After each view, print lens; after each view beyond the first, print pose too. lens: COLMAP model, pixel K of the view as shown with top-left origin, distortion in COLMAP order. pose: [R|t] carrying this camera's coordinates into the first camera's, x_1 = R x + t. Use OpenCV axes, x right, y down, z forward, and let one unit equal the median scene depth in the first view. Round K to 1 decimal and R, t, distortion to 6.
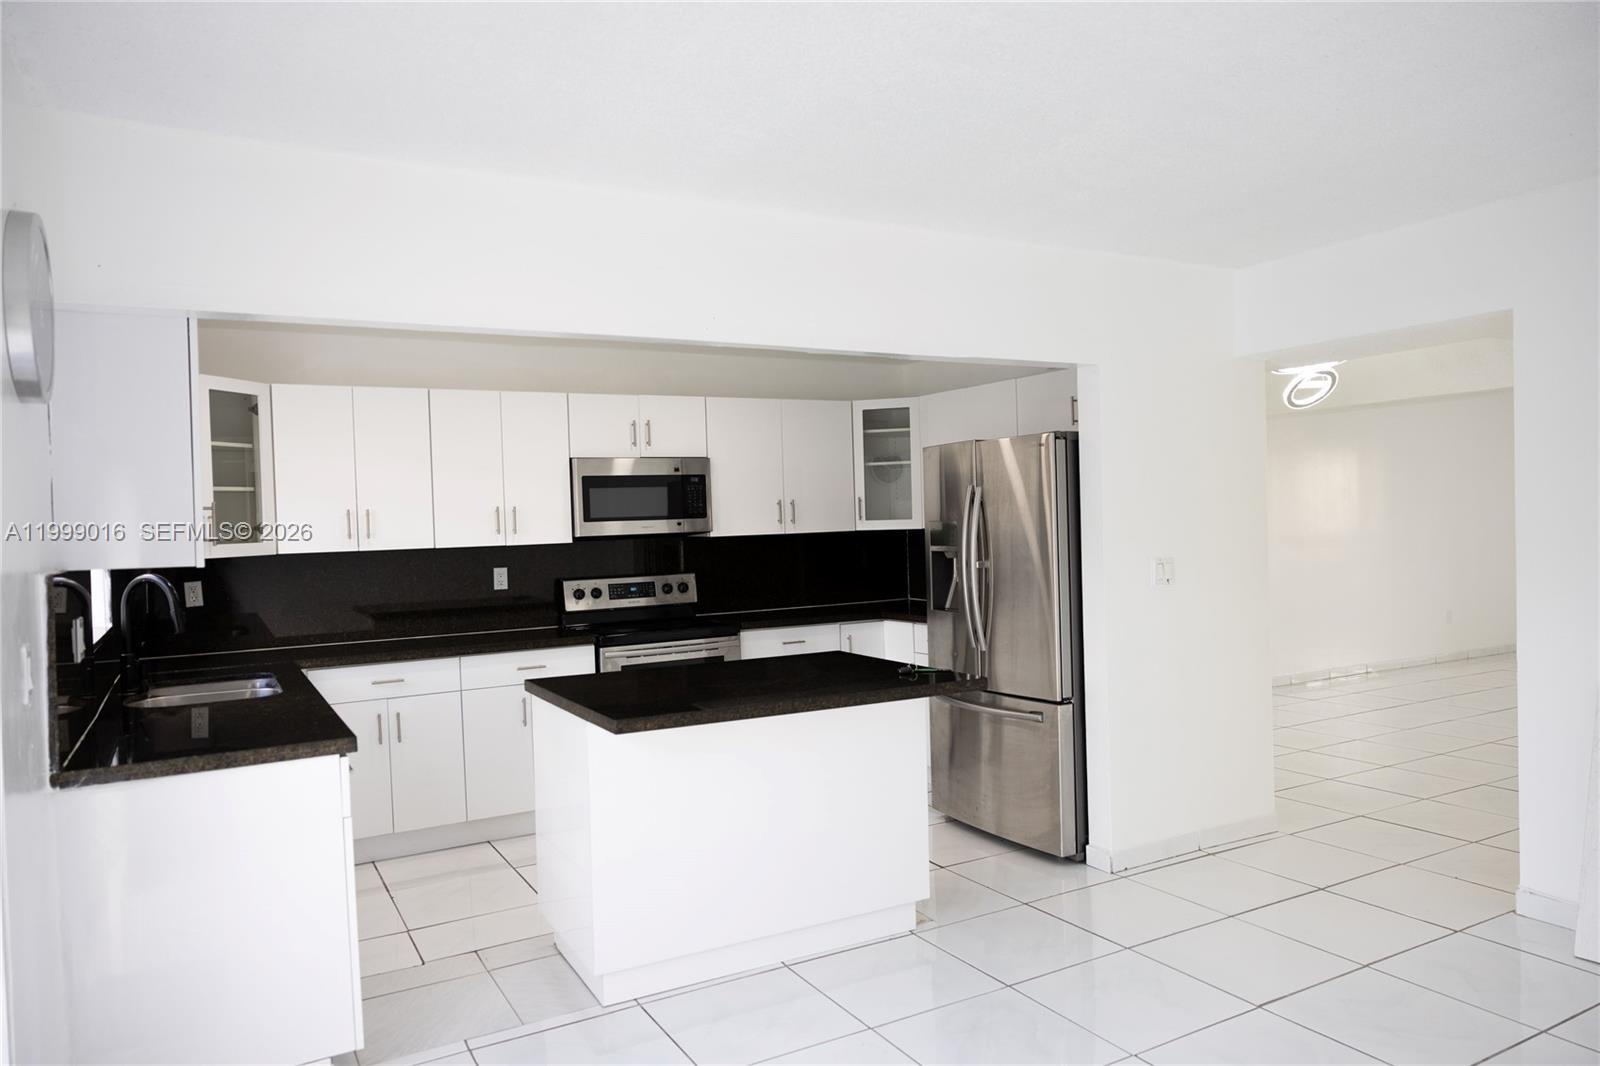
lens RADIAL K [[1072.1, 0, 797.6], [0, 1072.1, 549.2], [0, 0, 1]] dist [-0.003334, -0.001010]
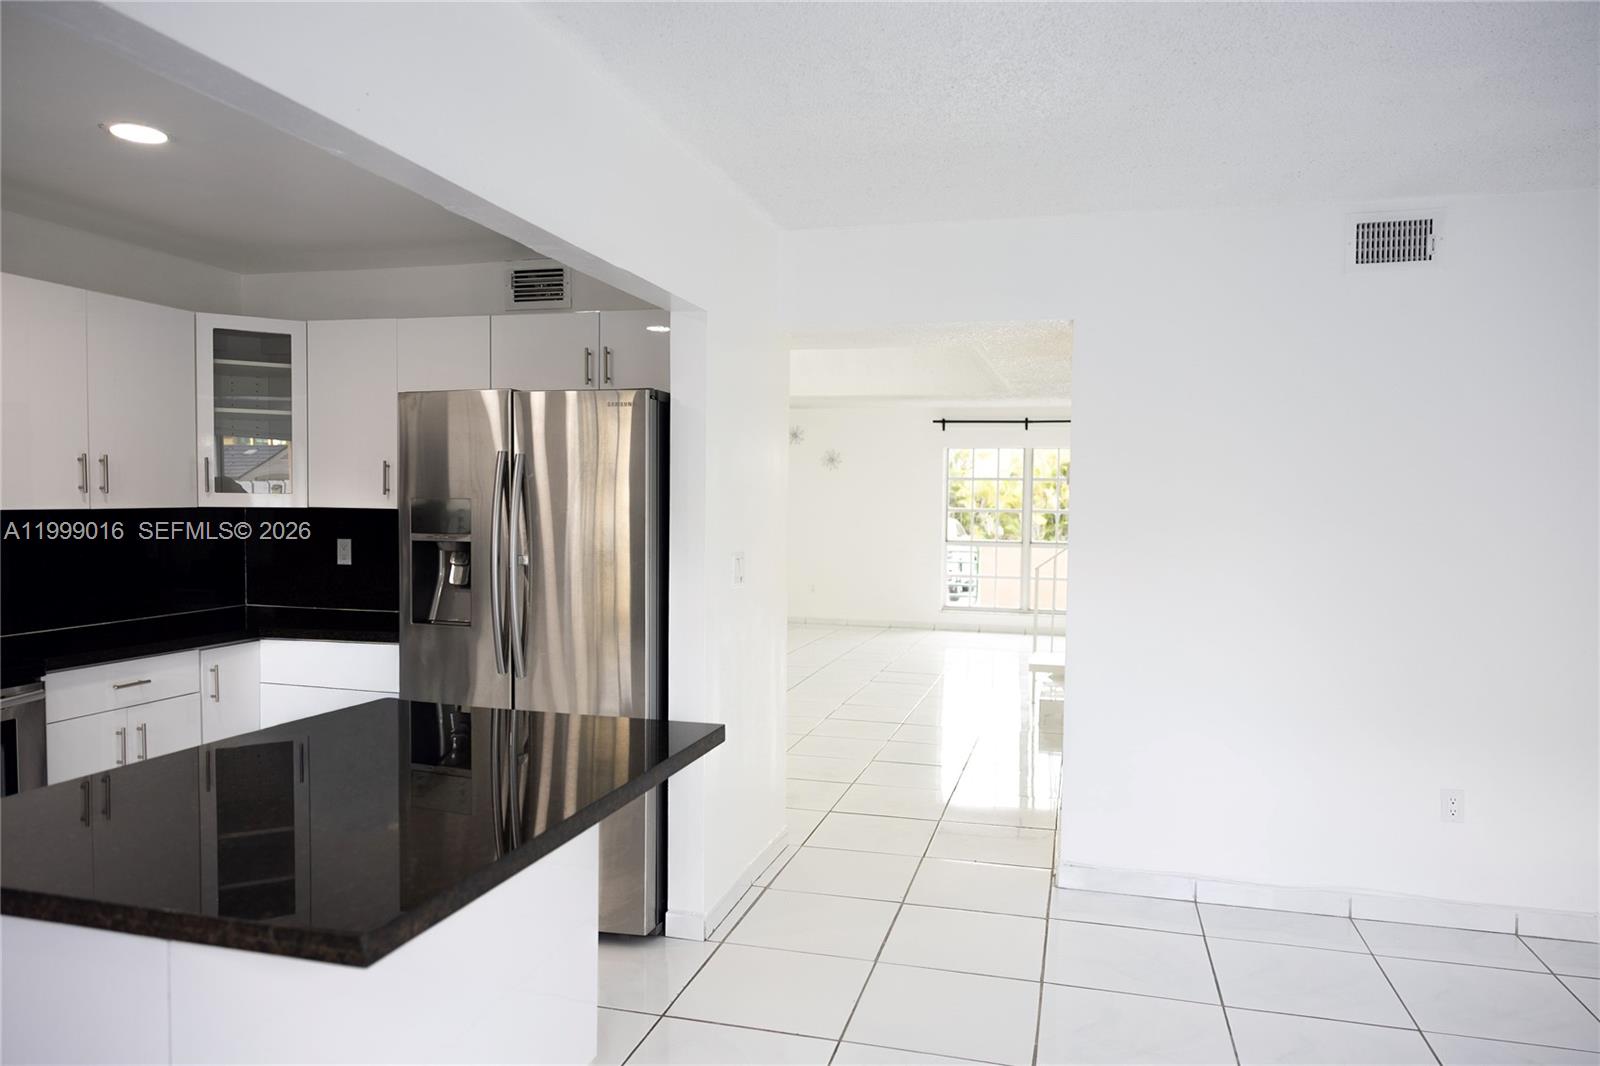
lens RADIAL K [[1072.1, 0, 797.6], [0, 1072.1, 549.2], [0, 0, 1]] dist [-0.003334, -0.001010]
pose [[0.695813, 0.002690, 0.718218, -0.200040], [-0.012940, 0.999878, 0.008791, -0.002141], [-0.718106, -0.015411, 0.695763, 0.320518]]
